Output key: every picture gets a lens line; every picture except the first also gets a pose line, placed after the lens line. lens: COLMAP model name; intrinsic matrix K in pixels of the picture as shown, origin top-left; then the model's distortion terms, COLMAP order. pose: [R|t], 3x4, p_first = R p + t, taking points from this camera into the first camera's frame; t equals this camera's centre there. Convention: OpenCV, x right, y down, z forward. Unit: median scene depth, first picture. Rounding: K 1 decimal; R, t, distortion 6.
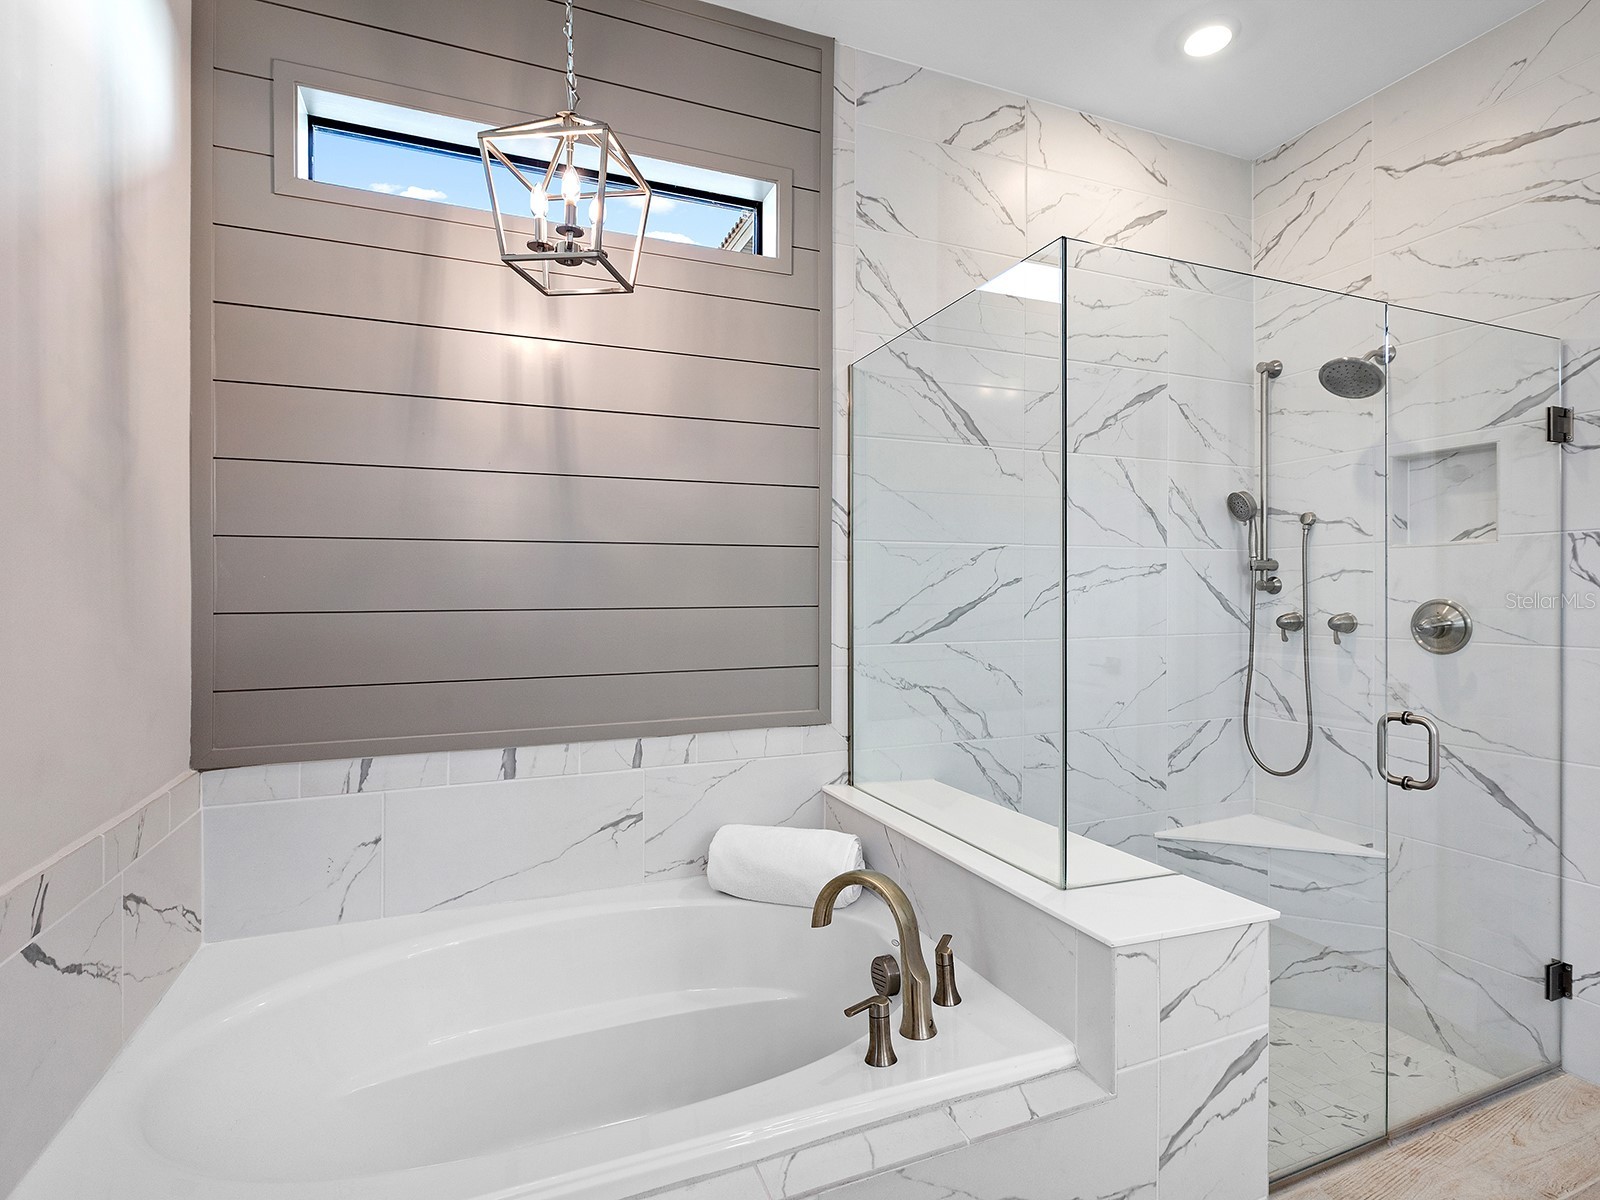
lens RADIAL K [[819.2, 0, 797.8], [0, 819.2, 604.7], [0, 0, 1]] dist [0.007544, -0.001904]
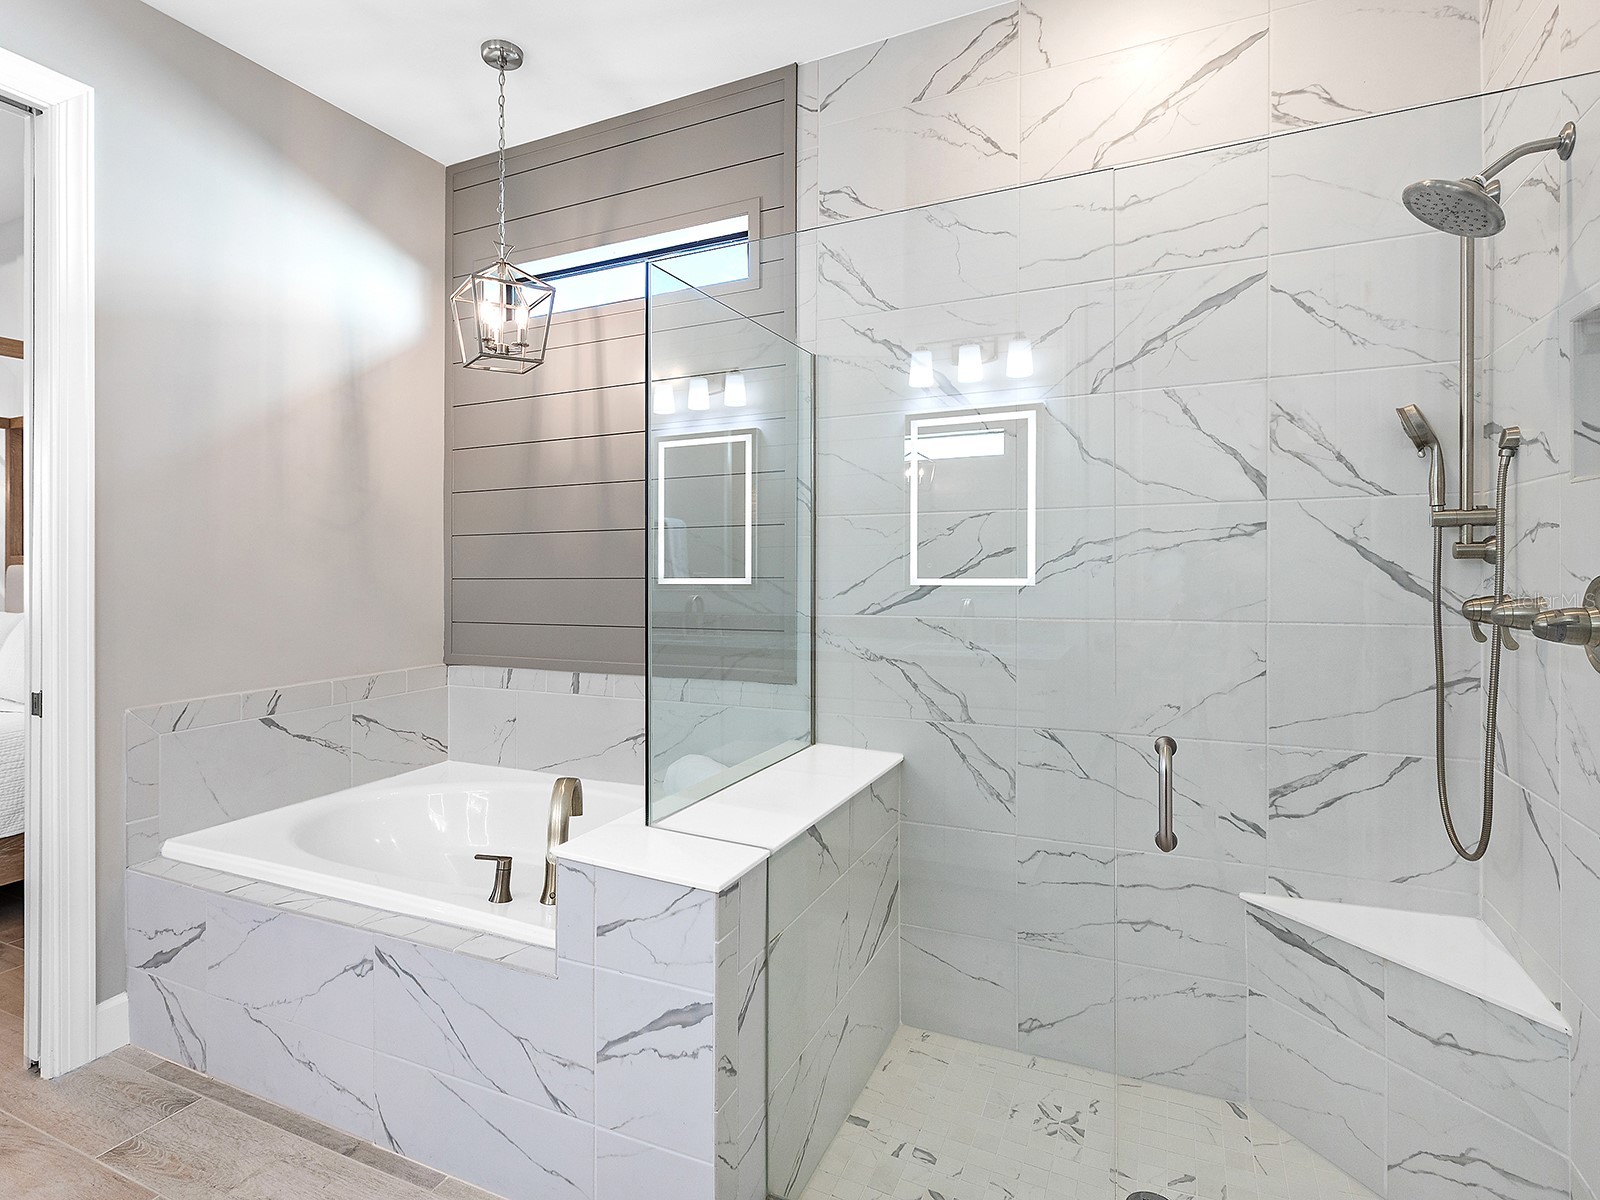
lens RADIAL K [[819.2, 0, 730.4], [0, 819.2, 570.1], [0, 0, 1]] dist [0.007544, -0.001904]
pose [[0.659762, 0.002084, -0.751472, 0.761456], [-0.004096, 0.999991, -0.000823, -0.006430], [0.751464, 0.003621, 0.659765, 0.196471]]
